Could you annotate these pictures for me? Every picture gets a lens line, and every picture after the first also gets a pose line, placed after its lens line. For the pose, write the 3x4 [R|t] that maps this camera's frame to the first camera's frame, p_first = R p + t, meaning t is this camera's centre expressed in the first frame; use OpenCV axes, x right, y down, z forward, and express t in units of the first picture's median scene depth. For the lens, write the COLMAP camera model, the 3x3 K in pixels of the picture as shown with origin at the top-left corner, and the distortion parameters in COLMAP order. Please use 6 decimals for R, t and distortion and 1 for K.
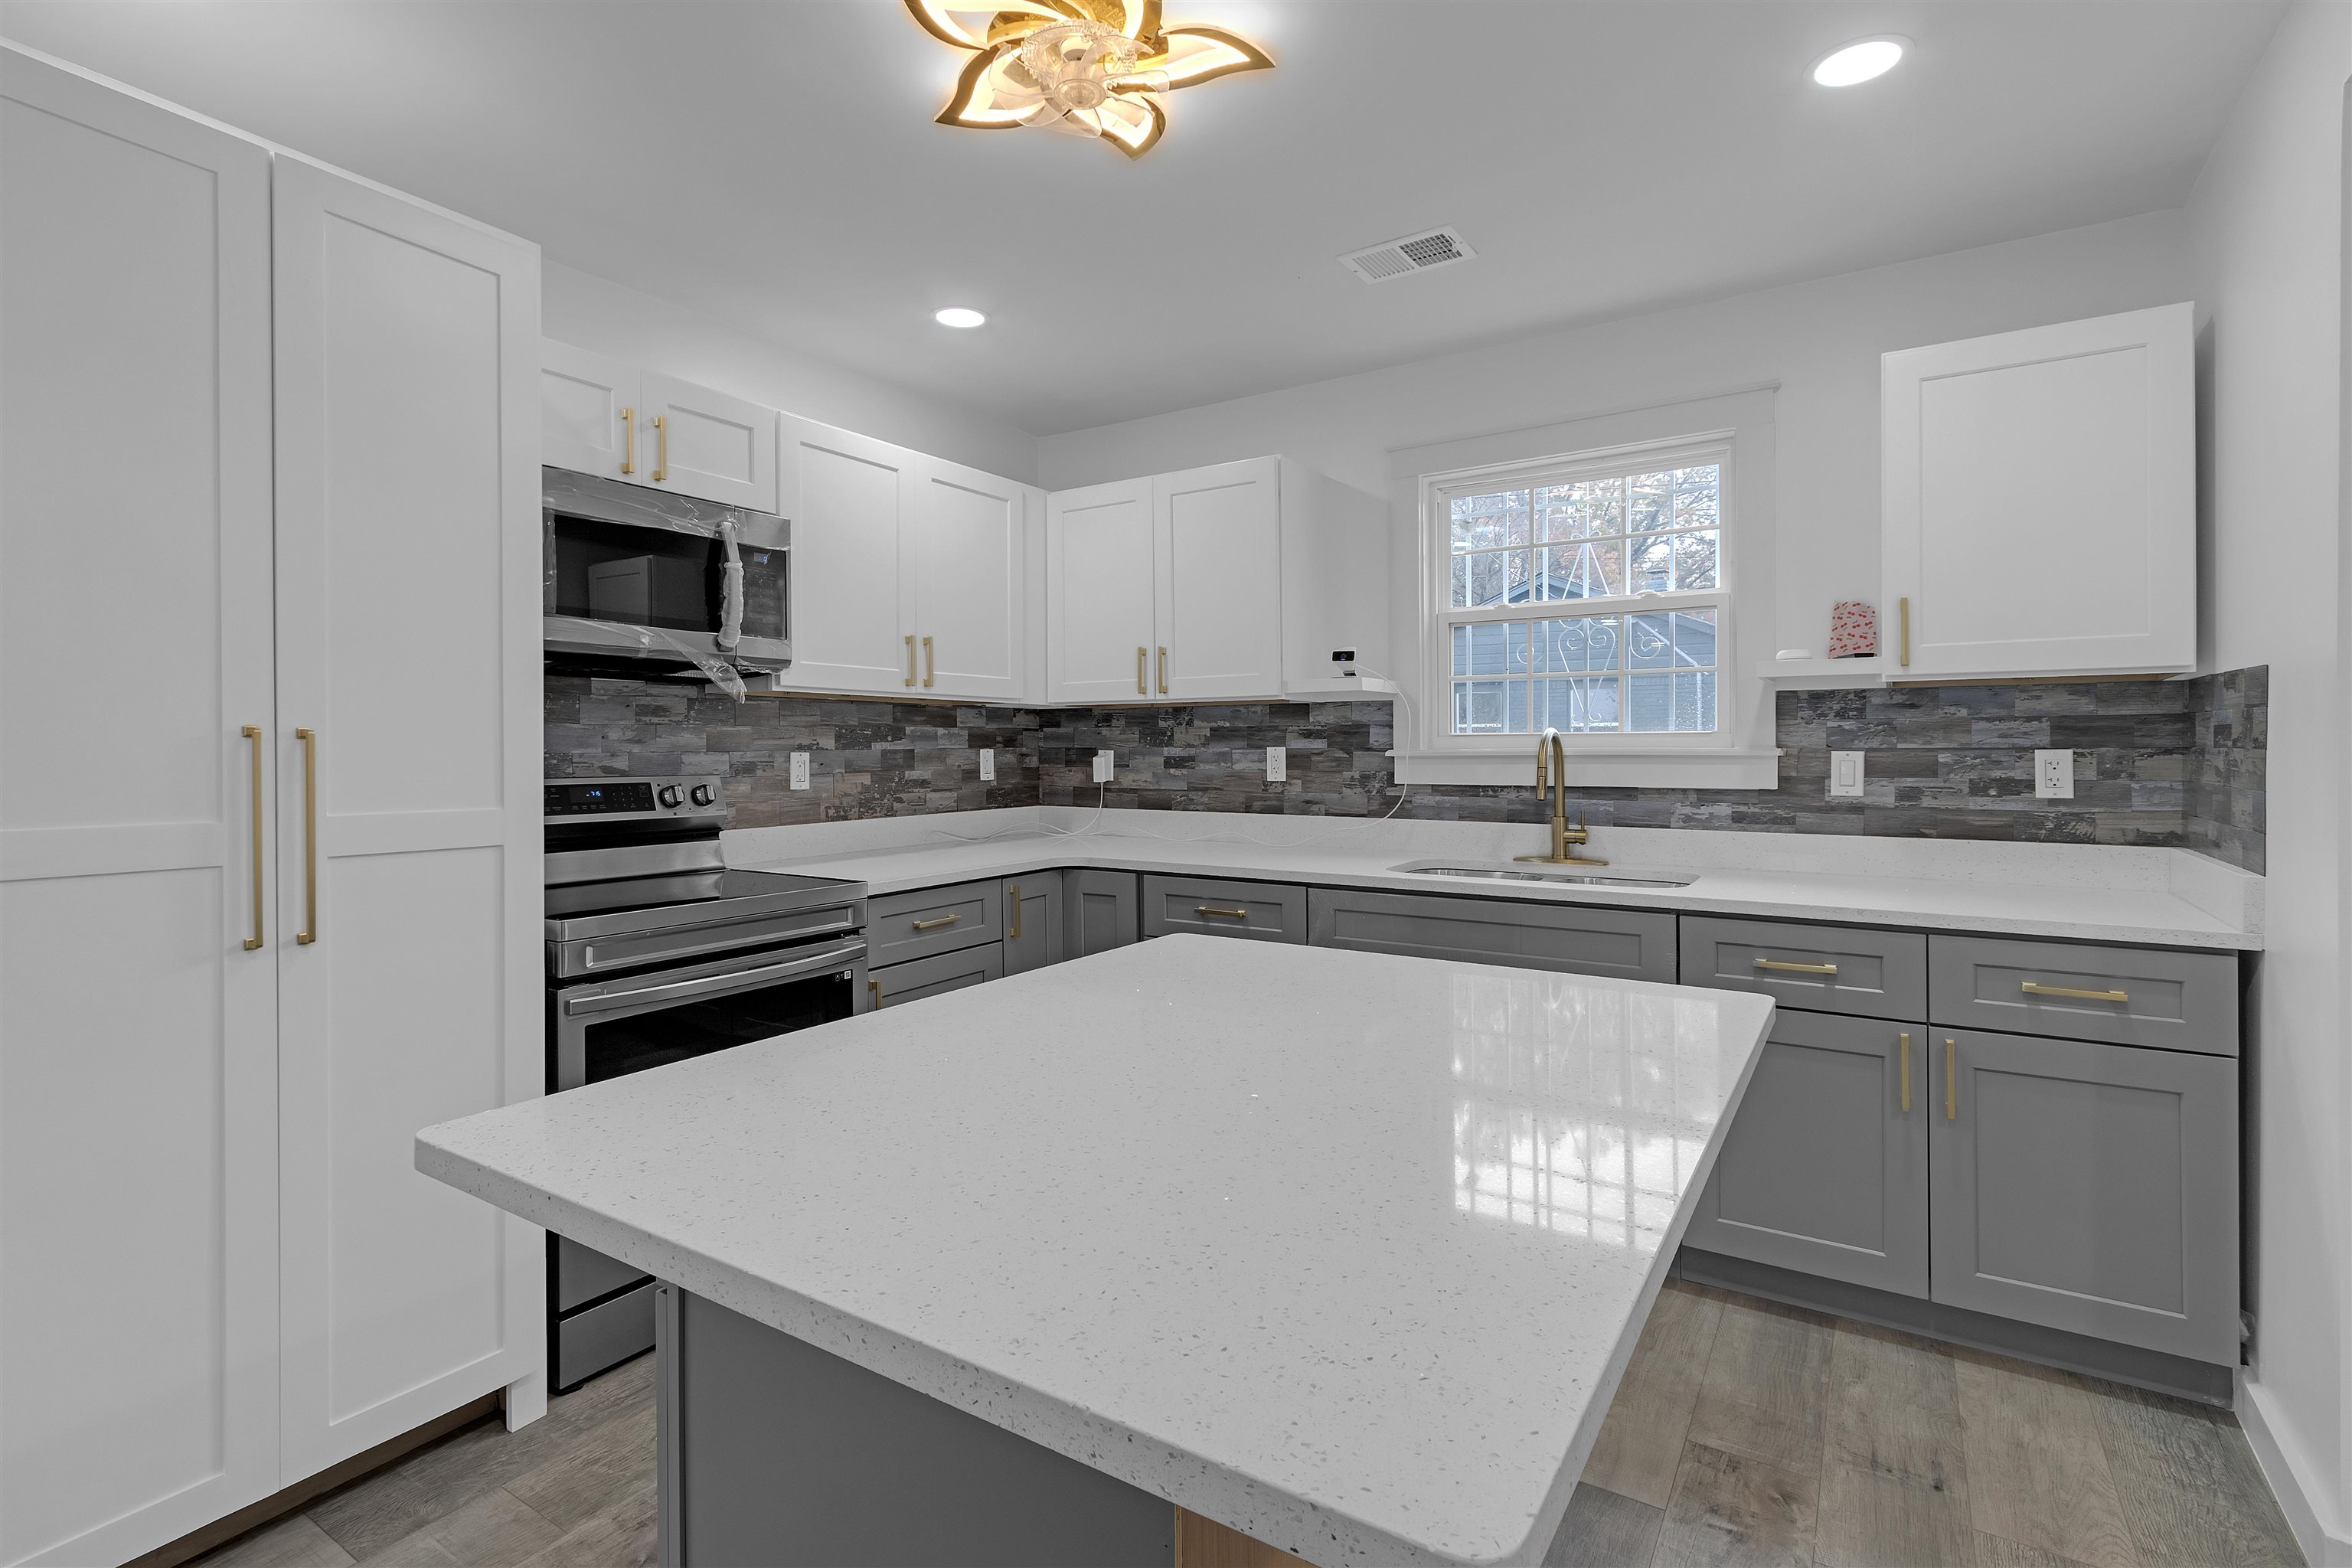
lens RADIAL K [[1124.4, 0, 1128.6], [0, 1124.4, 757.9], [0, 0, 1]] dist [0.001920, 0.001205]
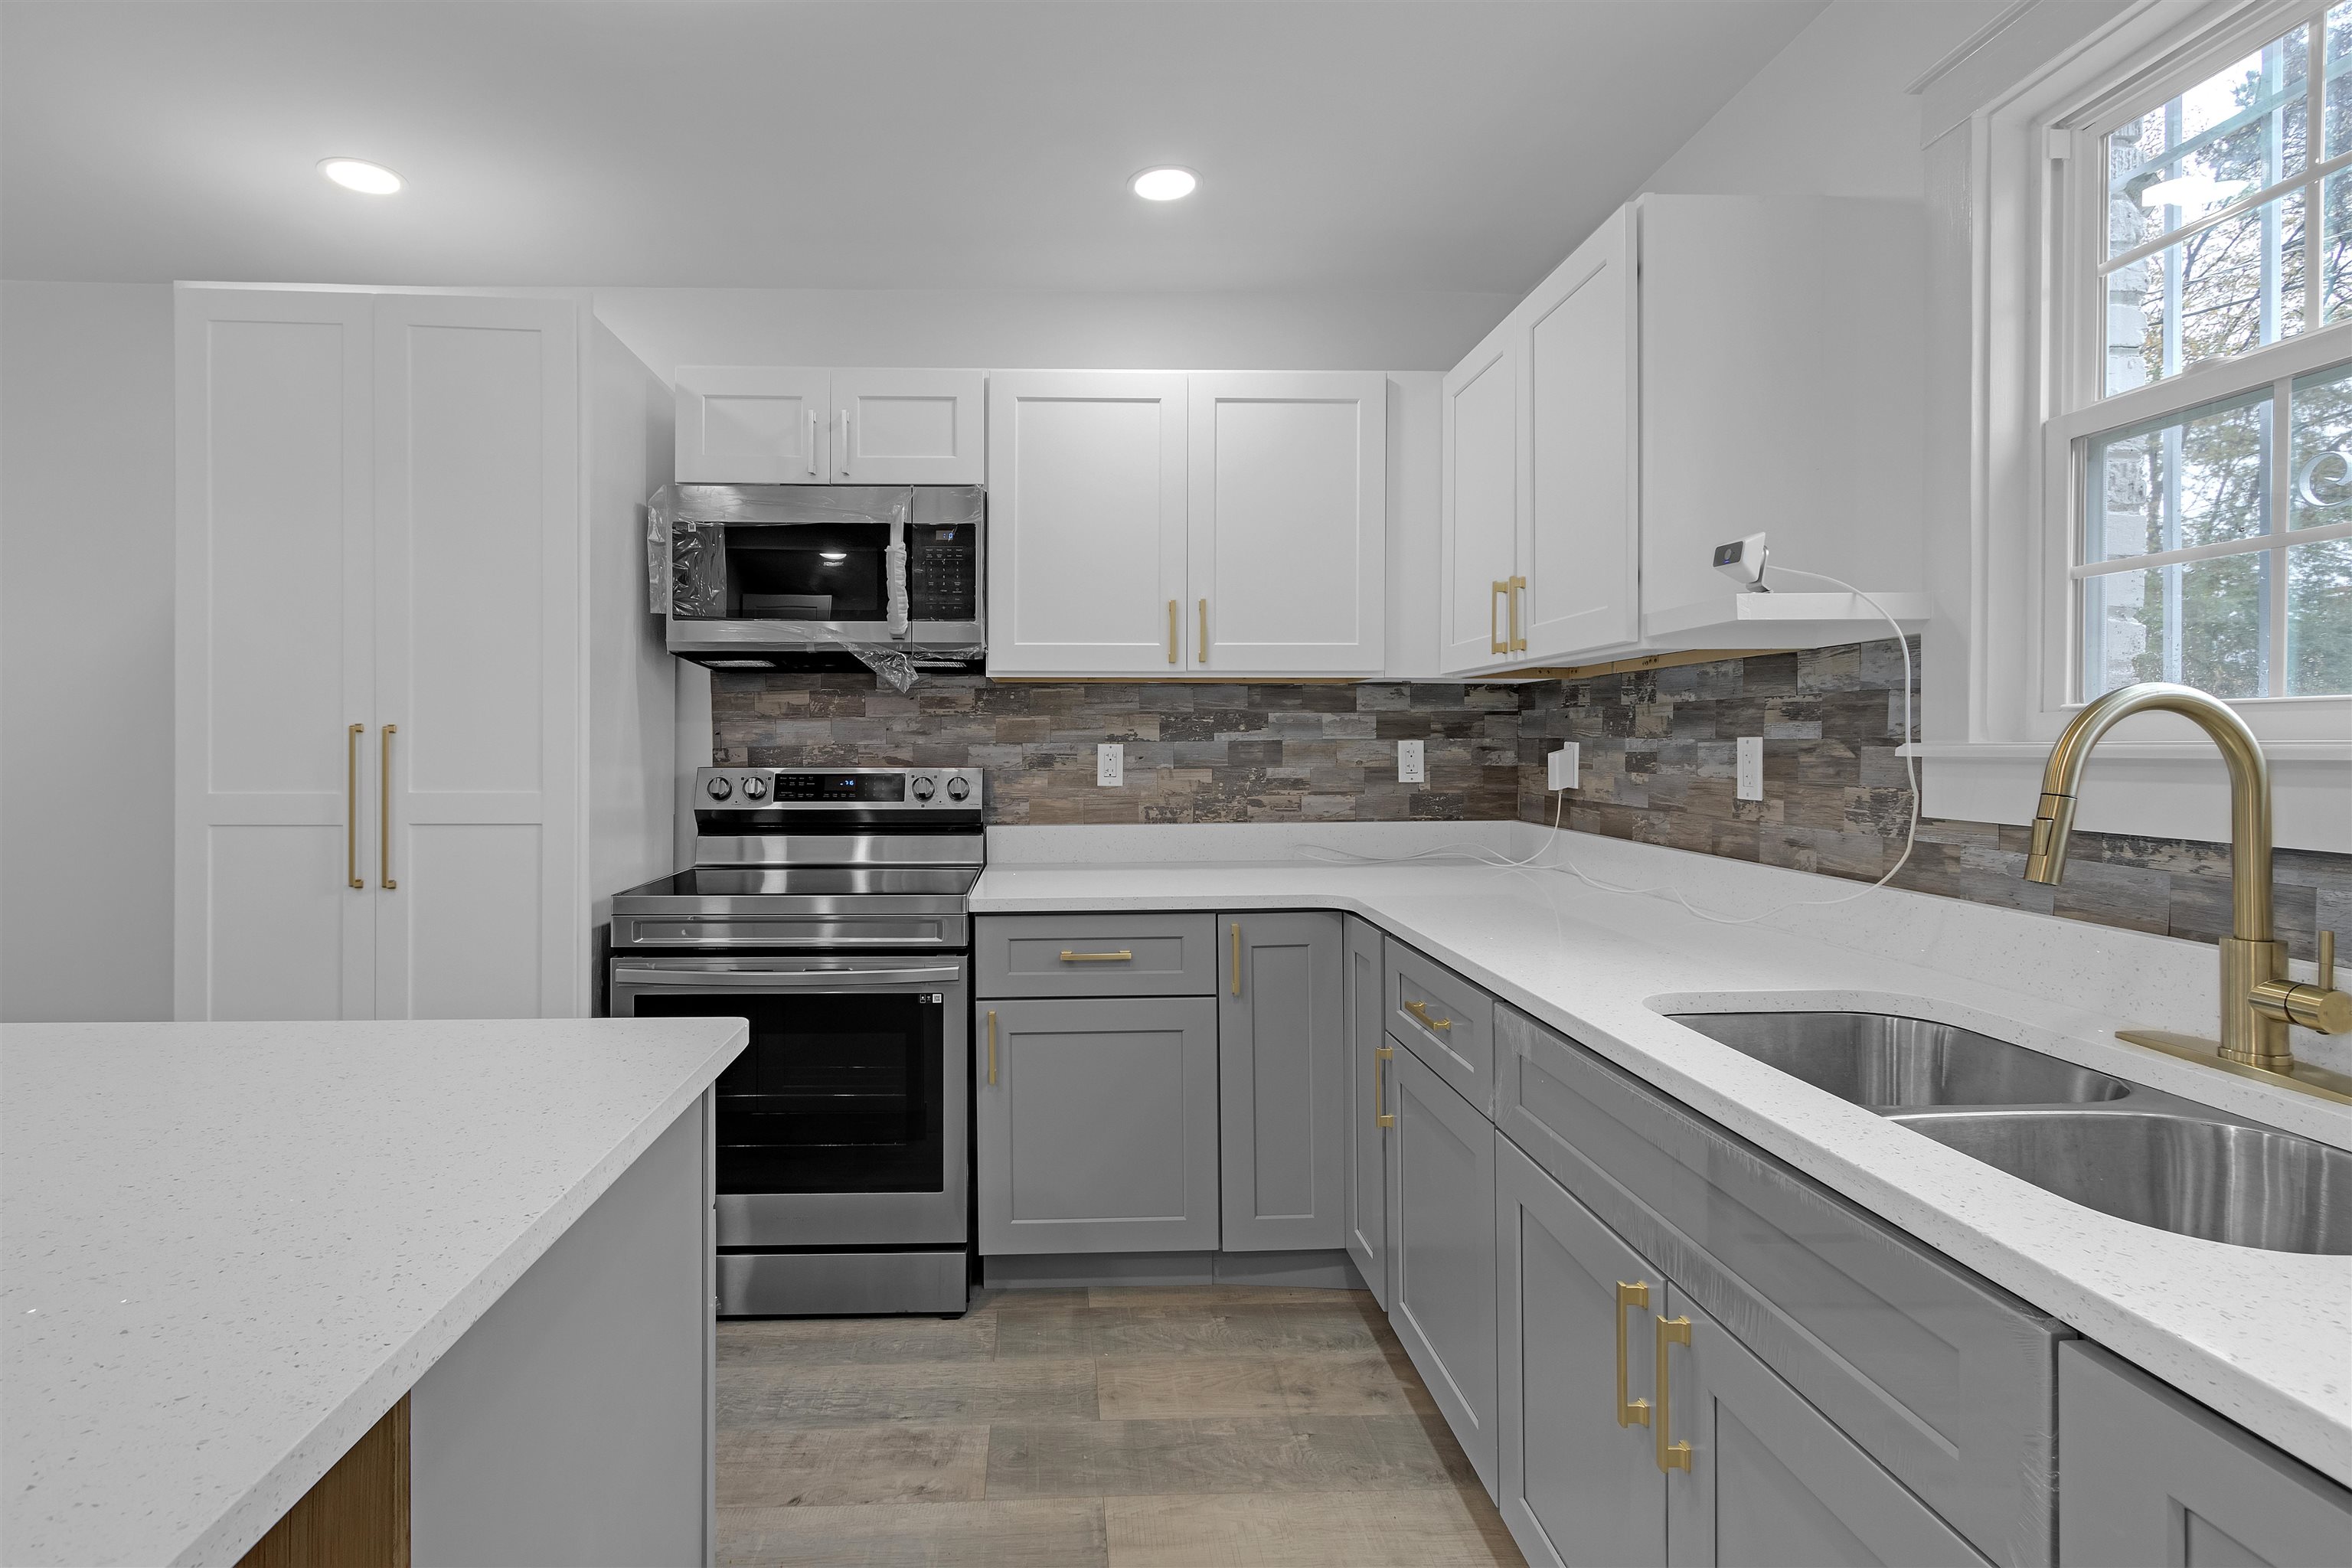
lens RADIAL K [[1116.5, 0, 1082.8], [0, 1116.5, 754.7], [0, 0, 1]] dist [-0.000399, 0.000693]
pose [[0.583751, 0.011091, -0.811857, 0.415305], [-0.006007, 0.999938, 0.009341, -0.004702], [0.811910, -0.000576, 0.583782, 0.467155]]
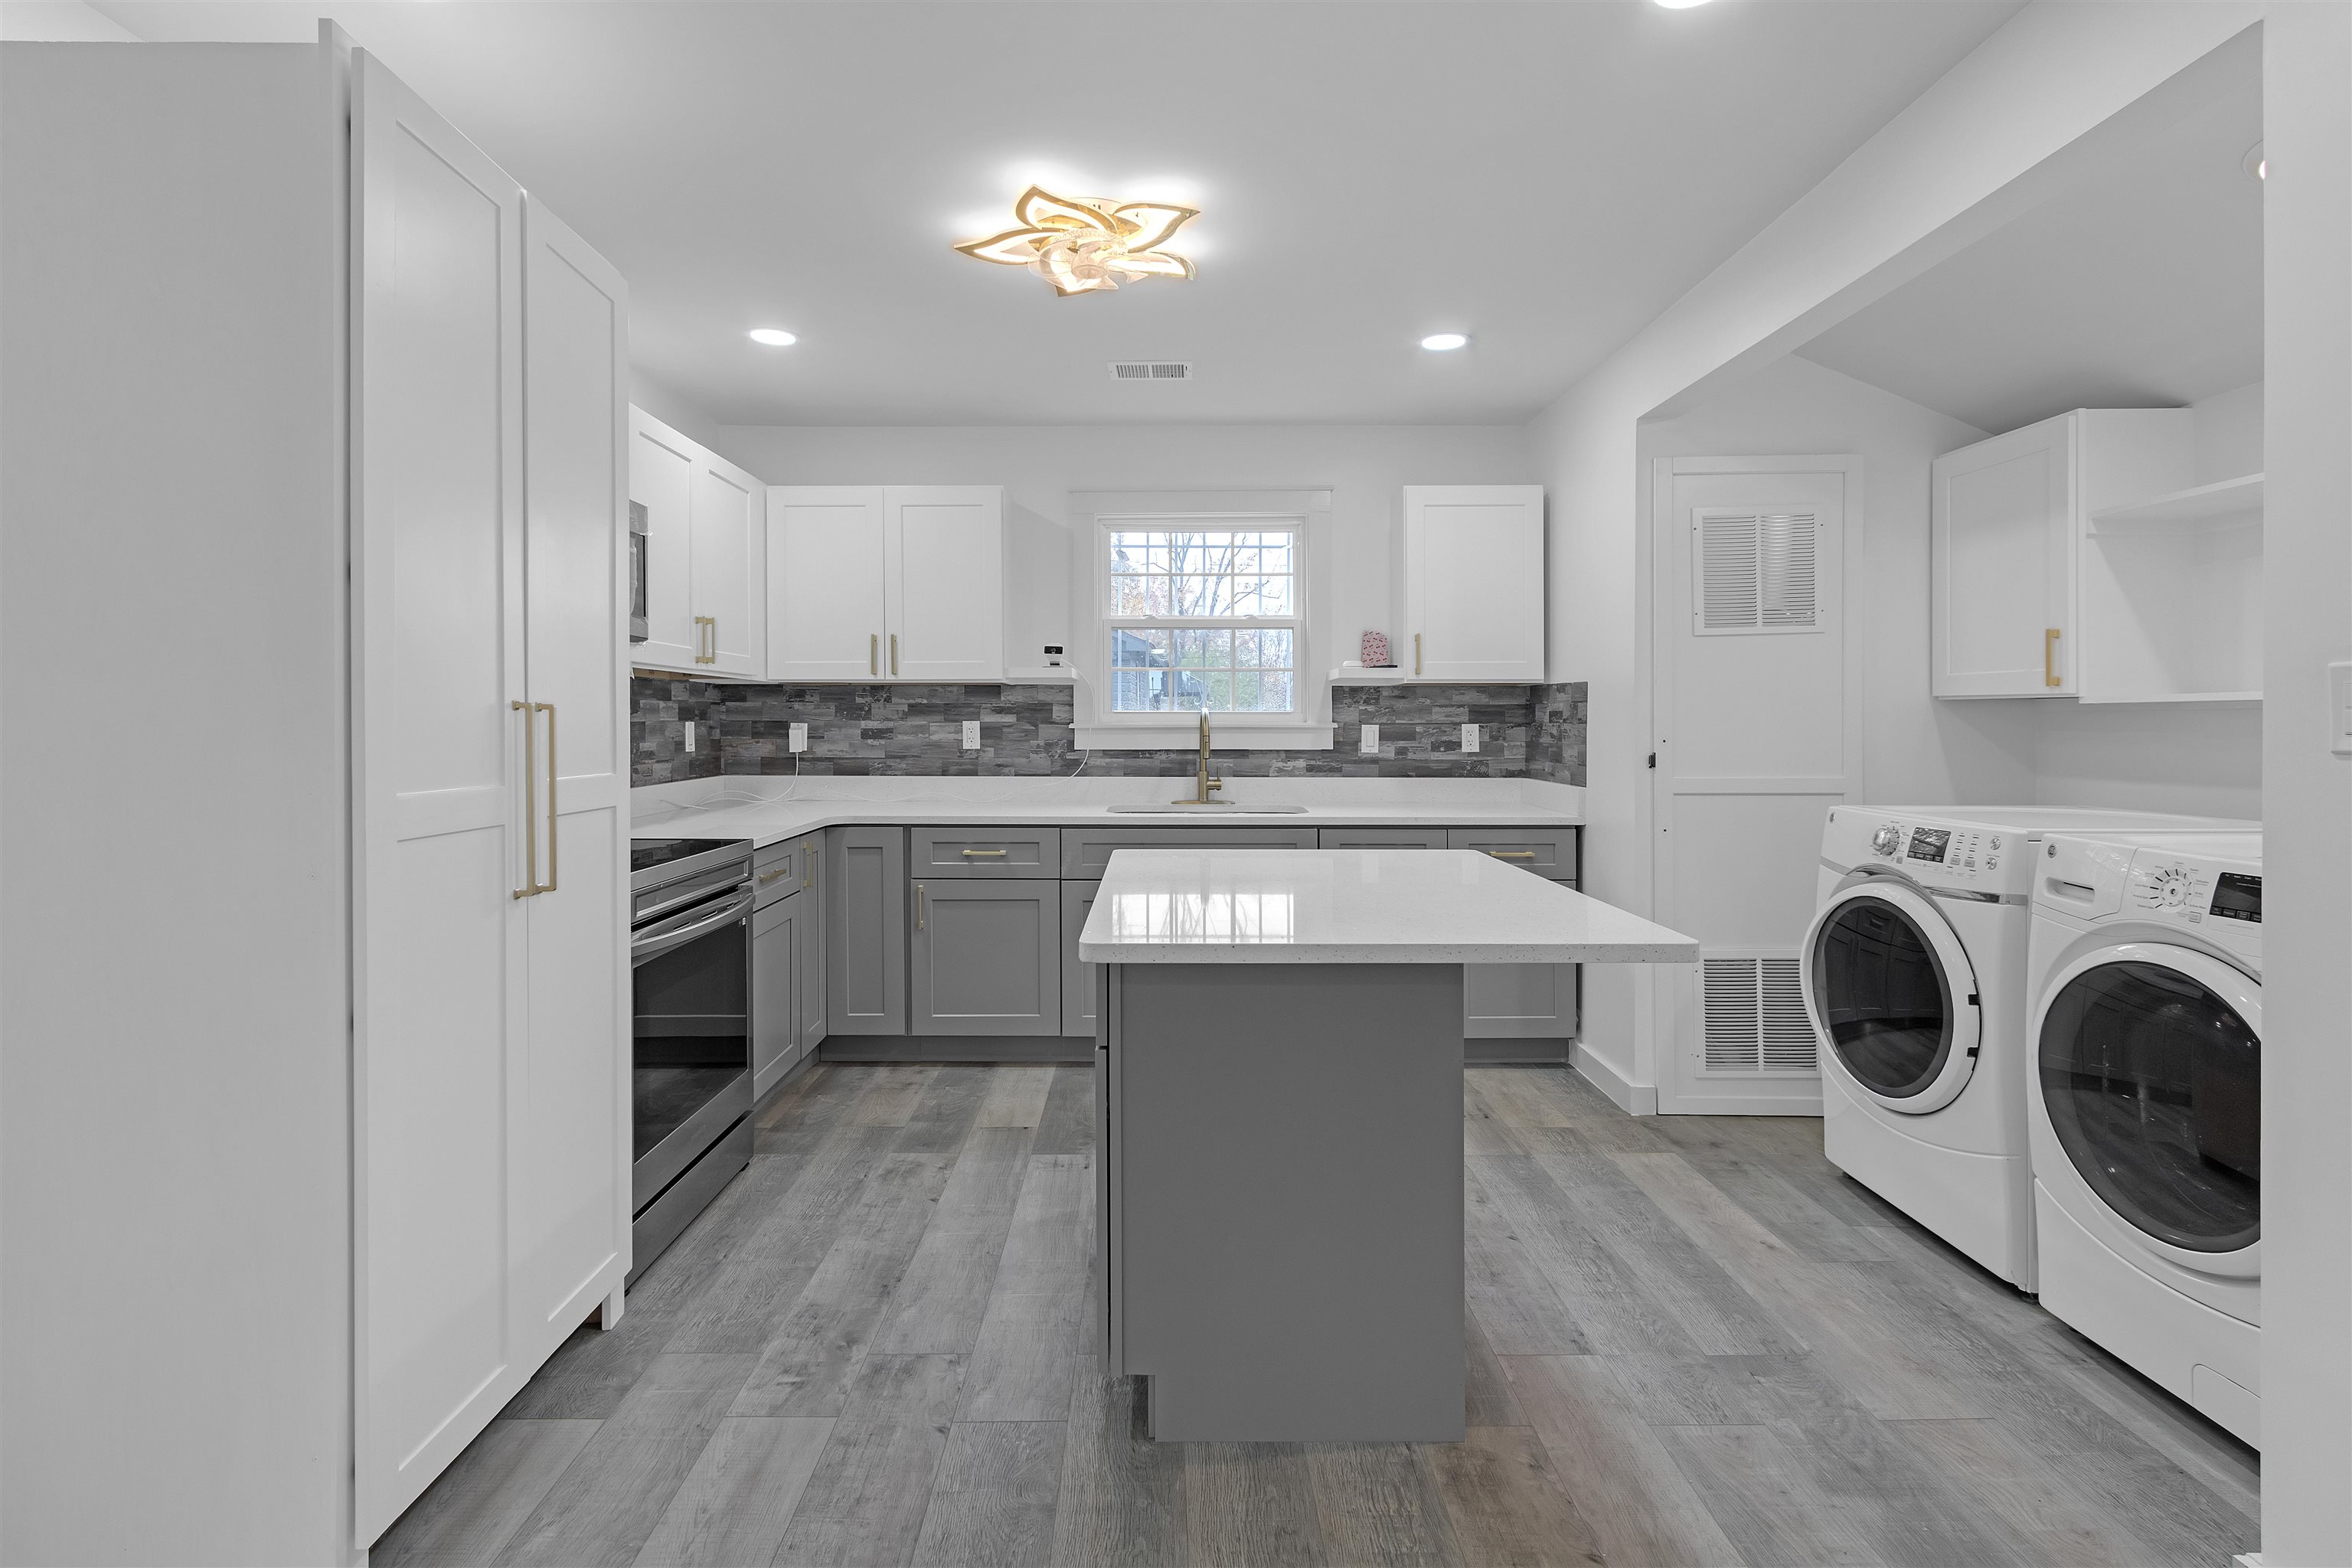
lens RADIAL K [[1165.4, 0, 1145.3], [0, 1165.4, 728.7], [0, 0, 1]] dist [0.002316, 0.001130]
pose [[0.829043, -0.000205, 0.559185, -0.454285], [0.001847, 0.999995, -0.002372, 0.002332], [-0.559182, 0.002999, 0.829040, -0.158136]]
